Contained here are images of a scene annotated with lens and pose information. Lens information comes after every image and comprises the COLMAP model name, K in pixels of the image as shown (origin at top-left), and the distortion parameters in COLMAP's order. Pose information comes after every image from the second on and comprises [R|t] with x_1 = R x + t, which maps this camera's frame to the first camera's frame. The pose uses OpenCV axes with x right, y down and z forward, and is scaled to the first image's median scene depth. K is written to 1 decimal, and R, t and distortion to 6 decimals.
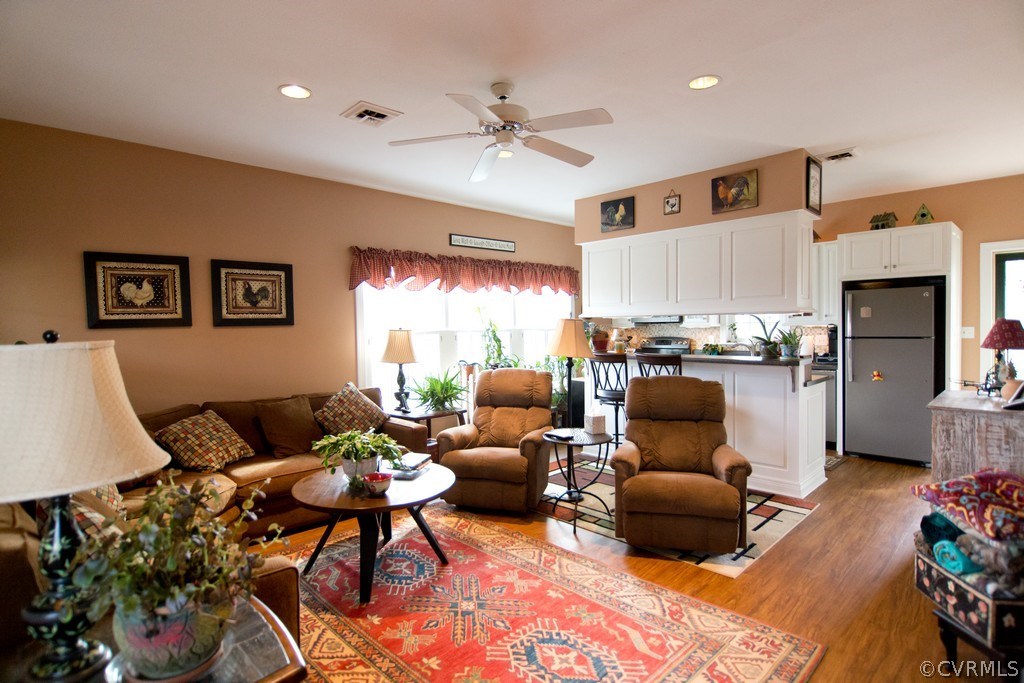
lens RADIAL K [[516.2, 0, 515.1], [0, 516.2, 342.4], [0, 0, 1]] dist [-0.007137, -0.005358]
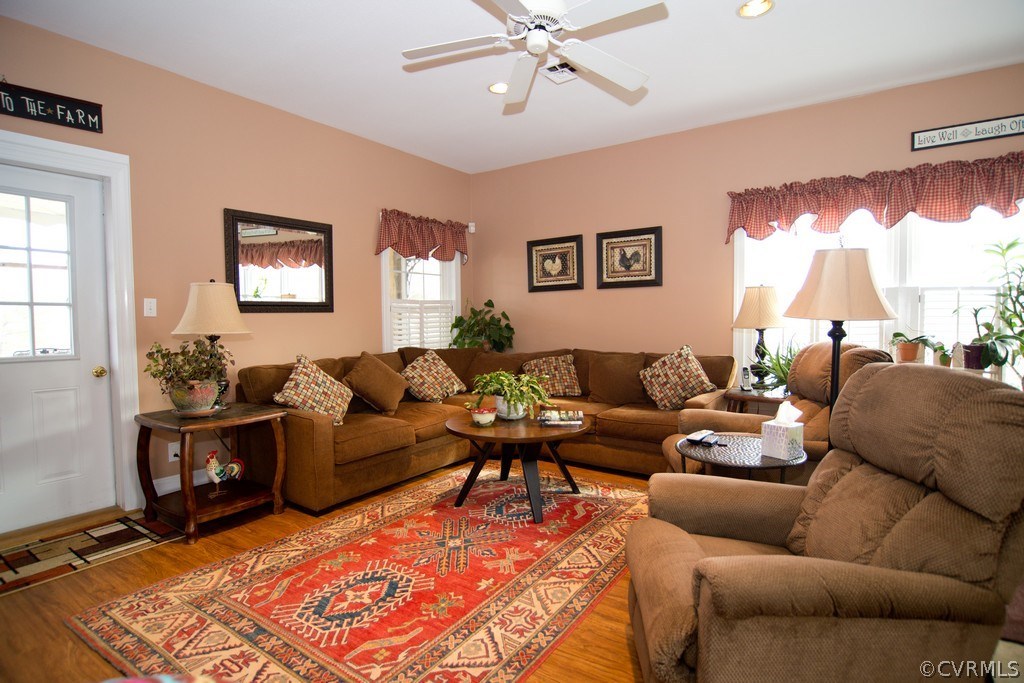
lens RADIAL K [[516.2, 0, 512.0], [0, 516.2, 341.7], [0, 0, 1]] dist [-0.007137, -0.005358]
pose [[0.189799, 0.061975, -0.979865, 0.562404], [-0.024200, 0.997998, 0.058435, 0.026534], [0.981525, 0.012622, 0.190919, 0.554520]]
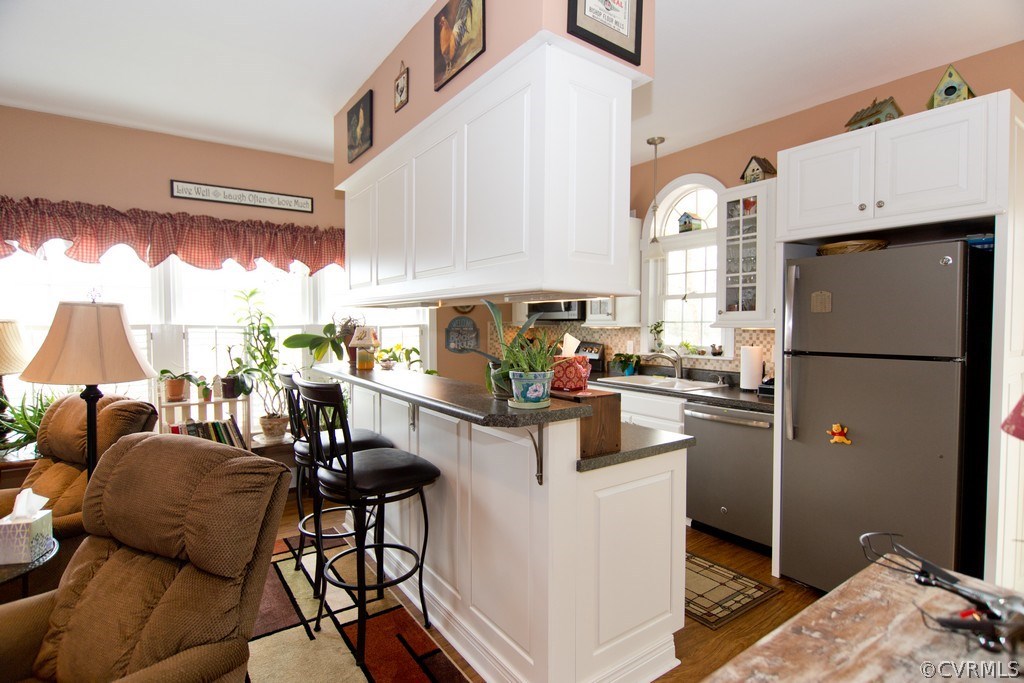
lens RADIAL K [[516.2, 0, 511.3], [0, 516.2, 337.3], [0, 0, 1]] dist [-0.007137, -0.005358]
pose [[0.987745, 0.019495, -0.154852, 0.565955], [-0.020600, 0.999772, -0.005534, -0.018673], [0.154709, 0.008656, 0.987922, 0.572184]]
